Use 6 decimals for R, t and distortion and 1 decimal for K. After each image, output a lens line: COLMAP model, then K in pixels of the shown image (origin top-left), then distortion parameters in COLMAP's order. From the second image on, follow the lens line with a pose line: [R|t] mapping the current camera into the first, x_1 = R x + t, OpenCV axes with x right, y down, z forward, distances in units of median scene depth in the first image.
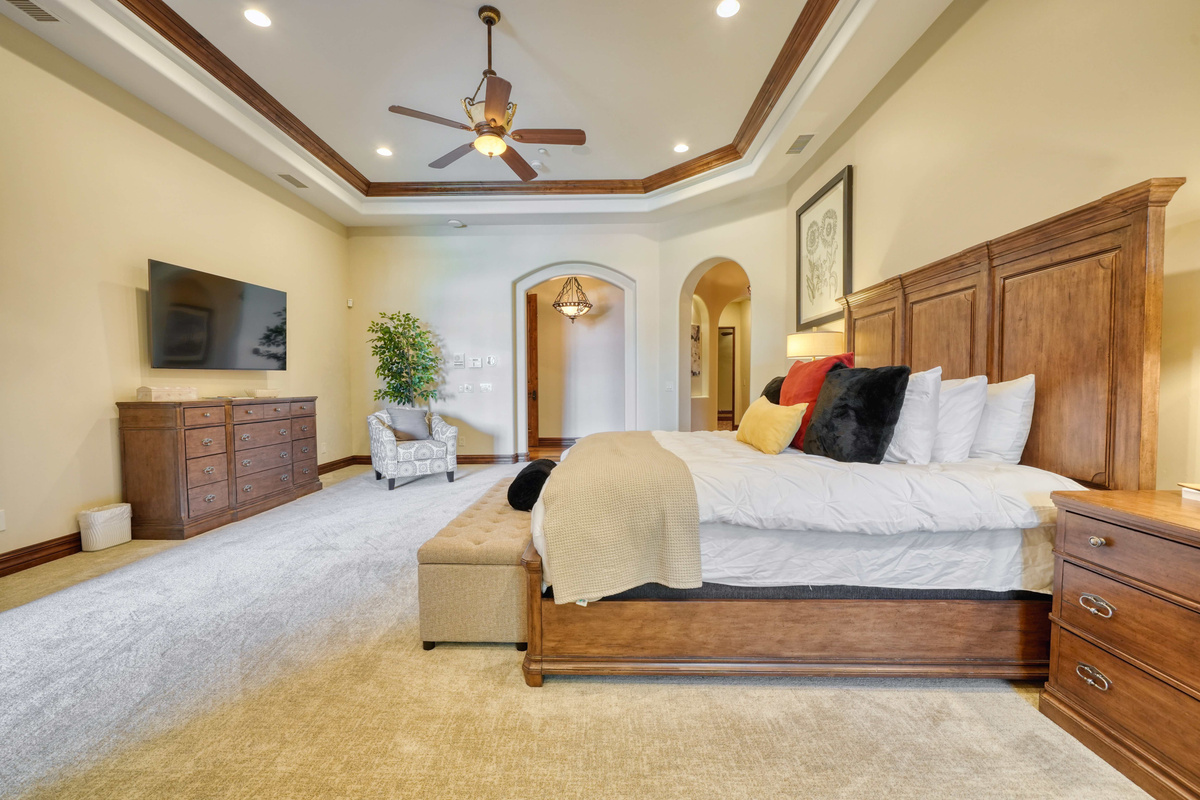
lens RADIAL K [[468.4, 0, 589.9], [0, 468.4, 402.8], [0, 0, 1]] dist [-0.000568, 0.000671]
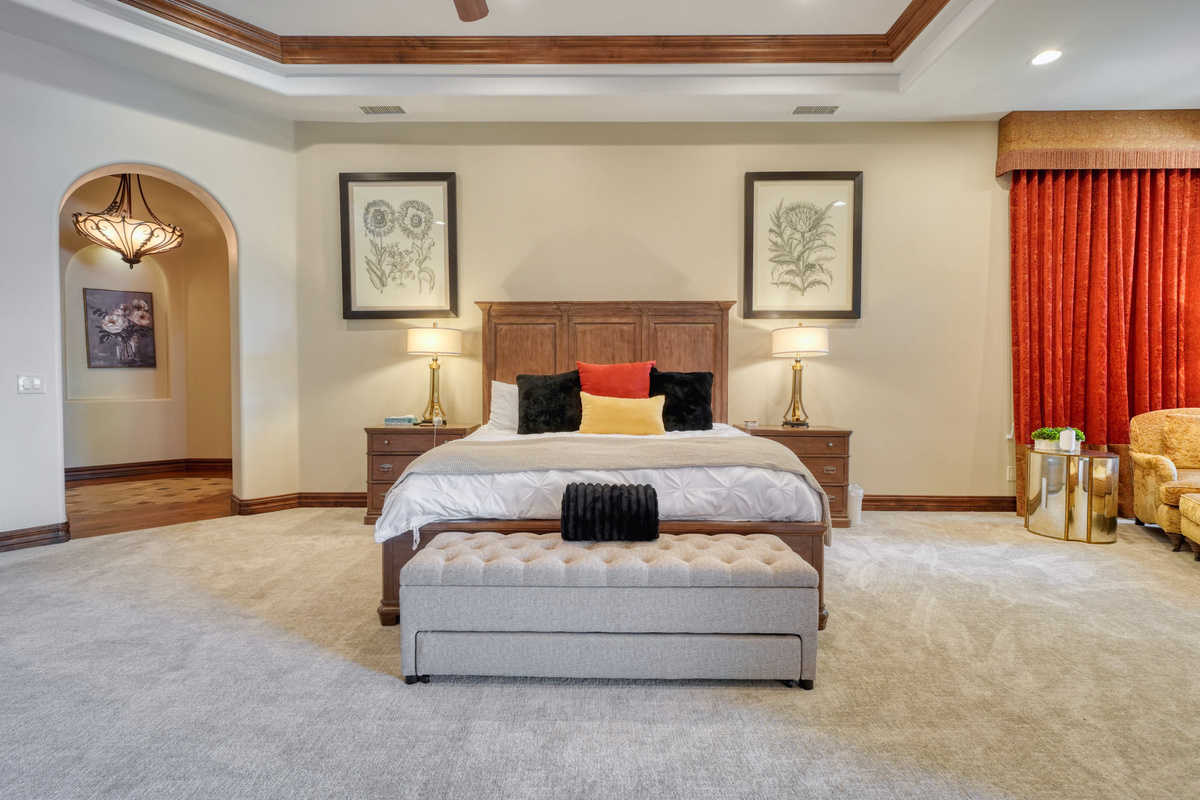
lens RADIAL K [[547.3, 0, 600.6], [0, 547.3, 400.2], [0, 0, 1]] dist [0.001685, 0.004461]
pose [[-0.019289, -0.011187, 0.999751, -1.236790], [0.034201, 0.999345, 0.011843, -0.004502], [-0.999229, 0.034421, -0.018894, 1.290421]]
